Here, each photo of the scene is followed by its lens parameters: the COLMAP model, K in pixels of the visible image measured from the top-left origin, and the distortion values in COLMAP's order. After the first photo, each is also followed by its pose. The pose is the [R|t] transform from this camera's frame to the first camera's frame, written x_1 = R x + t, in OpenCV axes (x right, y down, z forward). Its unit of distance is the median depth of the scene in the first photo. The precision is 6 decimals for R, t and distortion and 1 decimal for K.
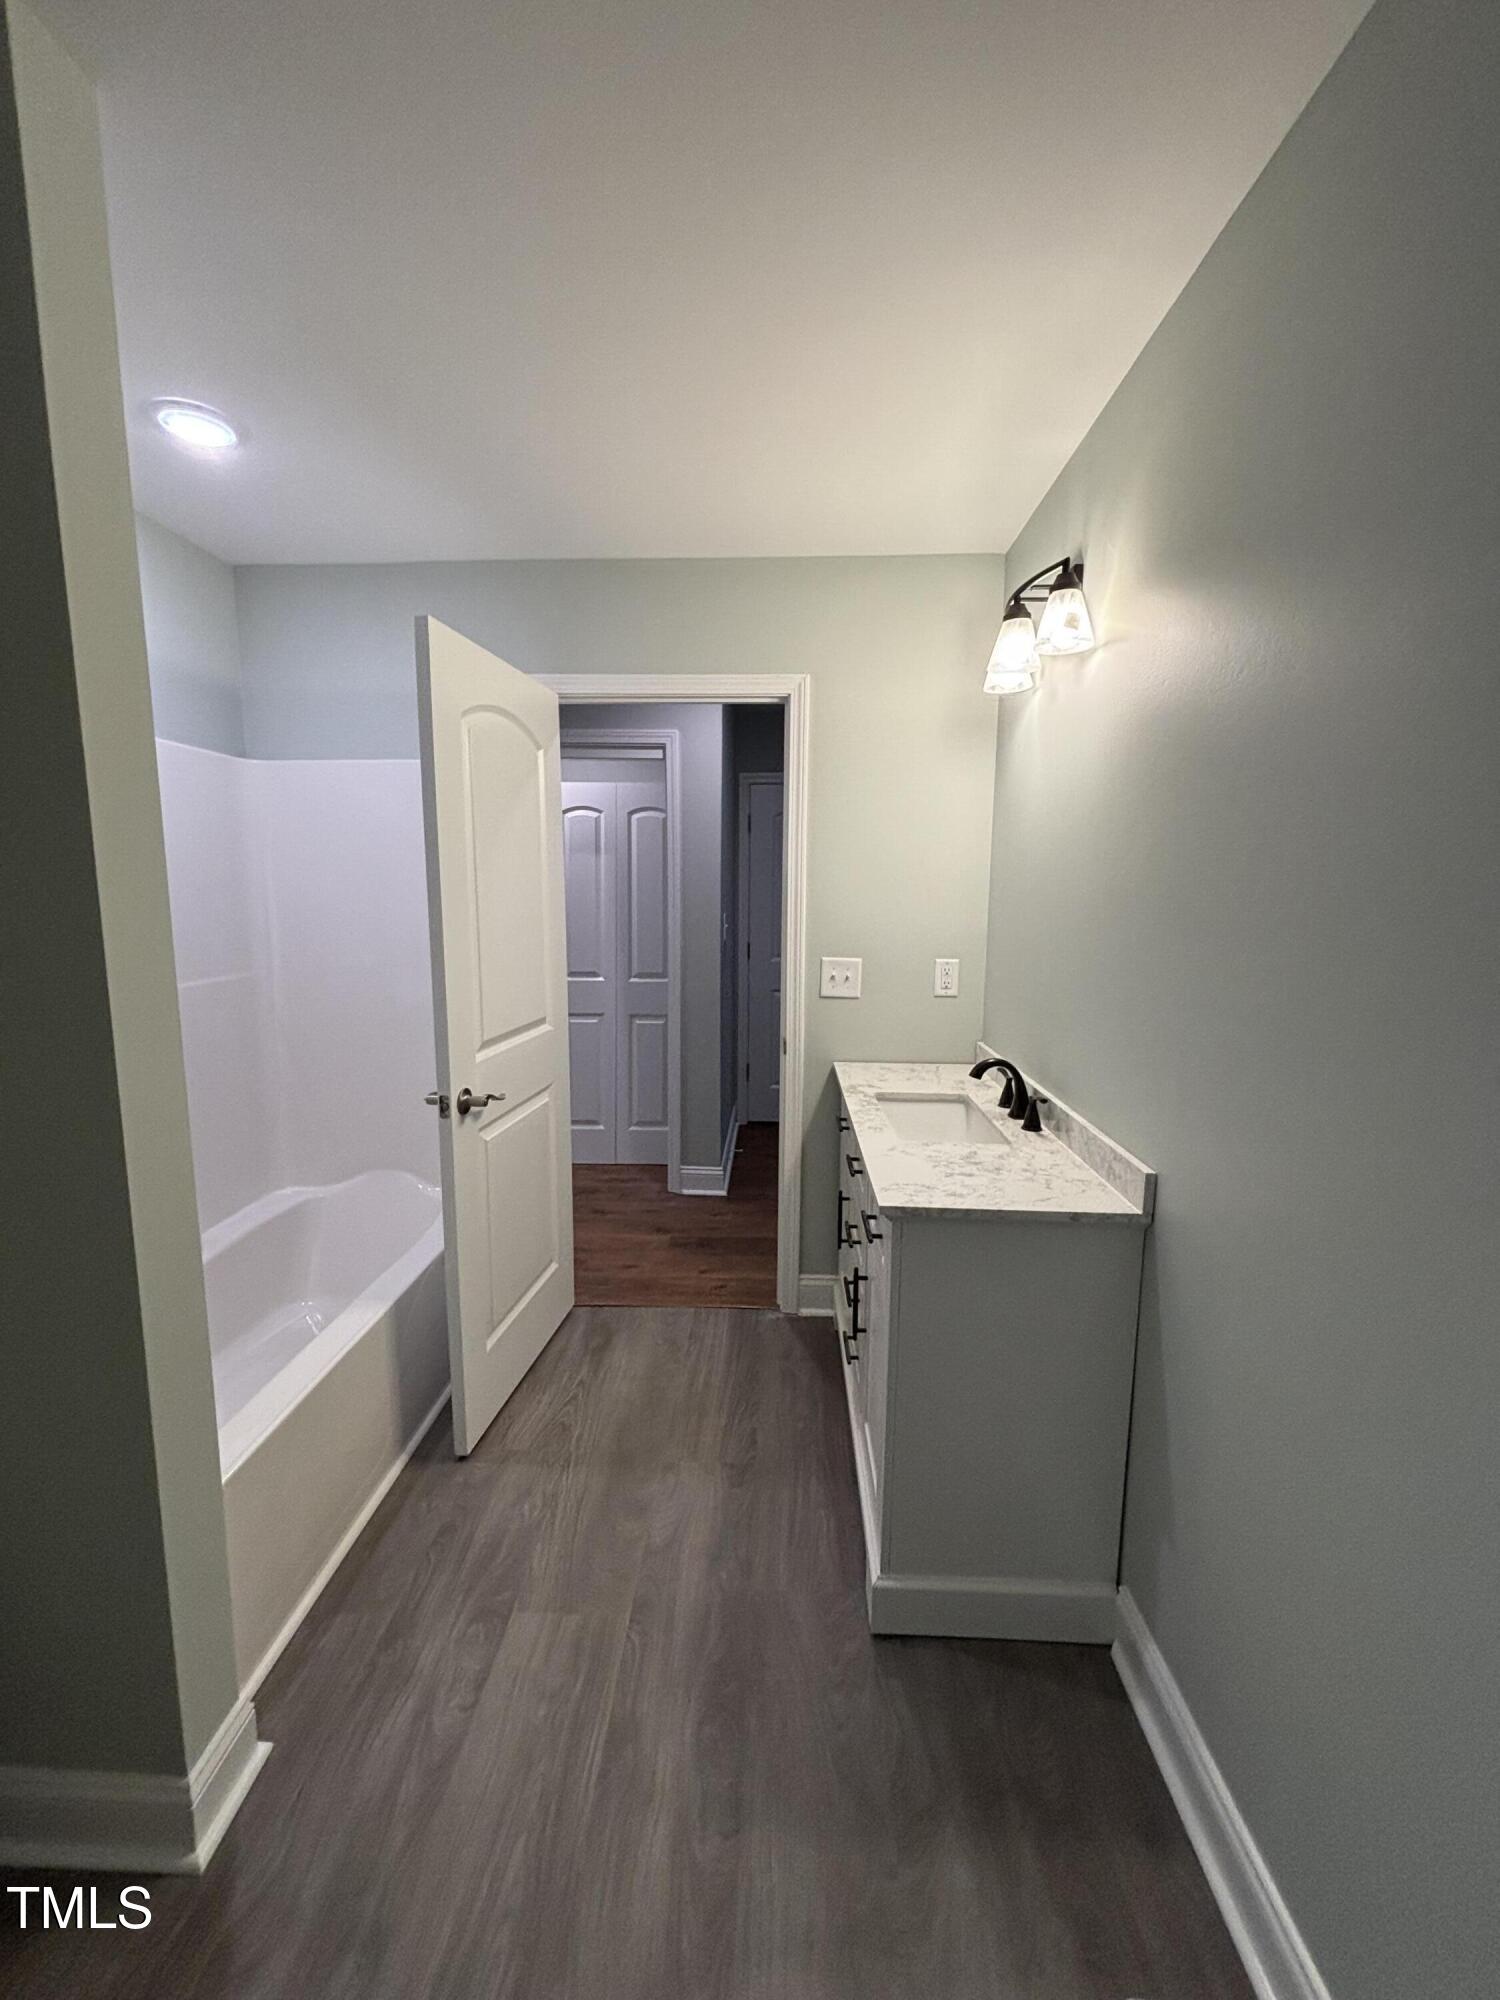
lens RADIAL K [[802.0, 0, 746.9], [0, 802.0, 998.2], [0, 0, 1]] dist [0.000739, 0.002015]
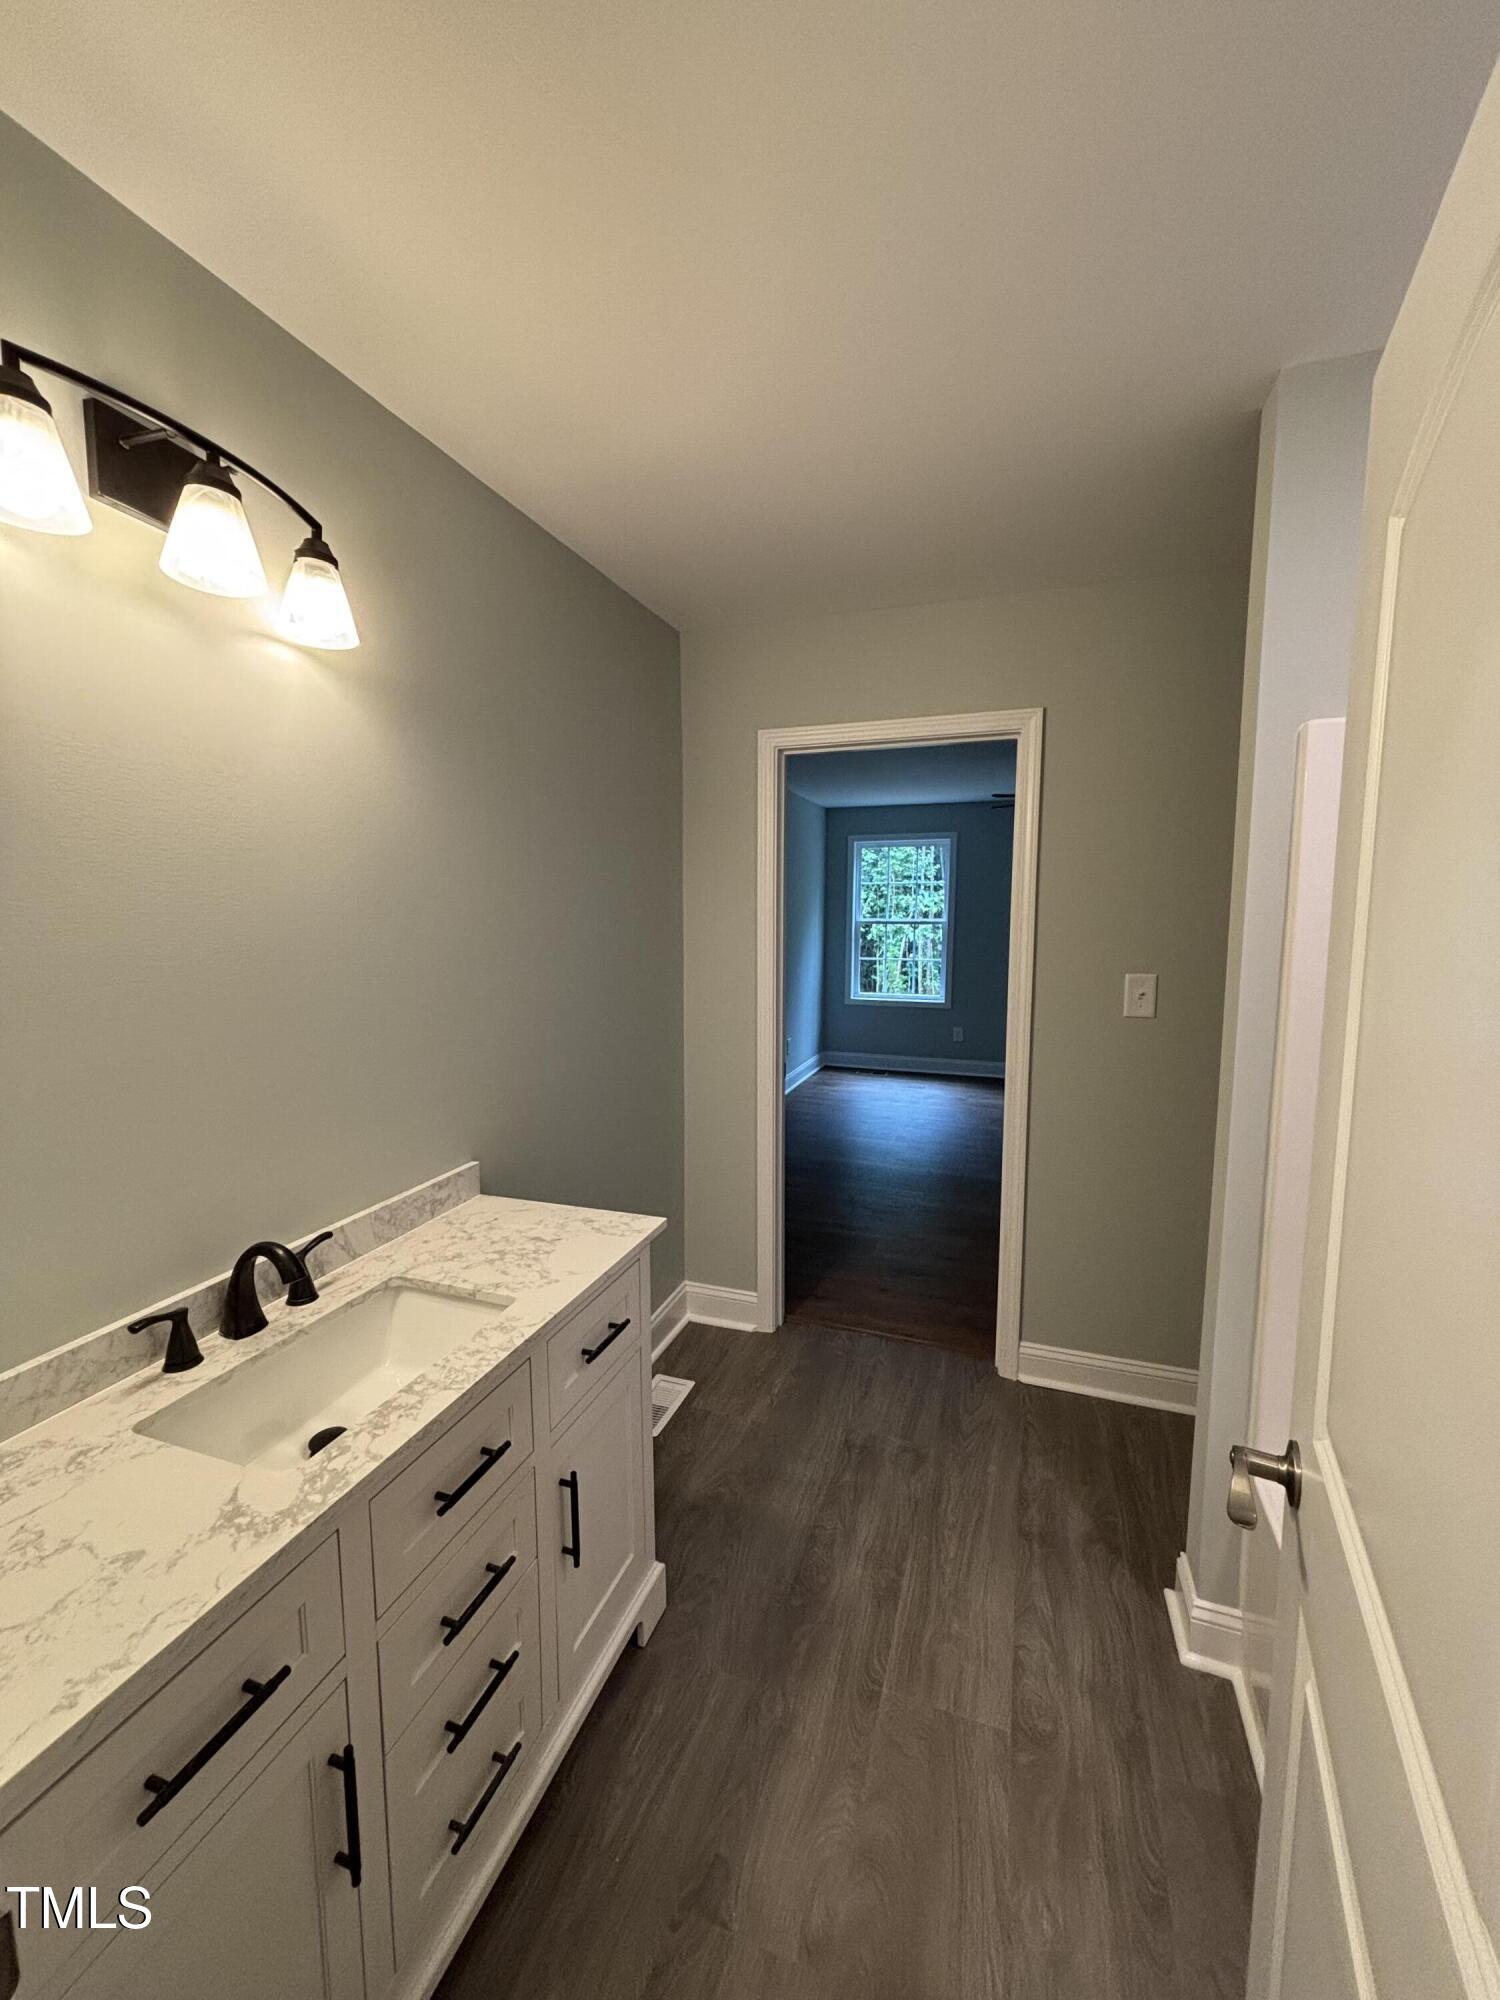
lens RADIAL K [[802.0, 0, 759.6], [0, 802.0, 998.6], [0, 0, 1]] dist [0.000739, 0.002015]
pose [[-0.958680, -0.036601, 0.282121, -0.253771], [0.034595, 0.969330, 0.243314, -0.296035], [-0.282374, 0.243021, -0.928012, 1.785603]]
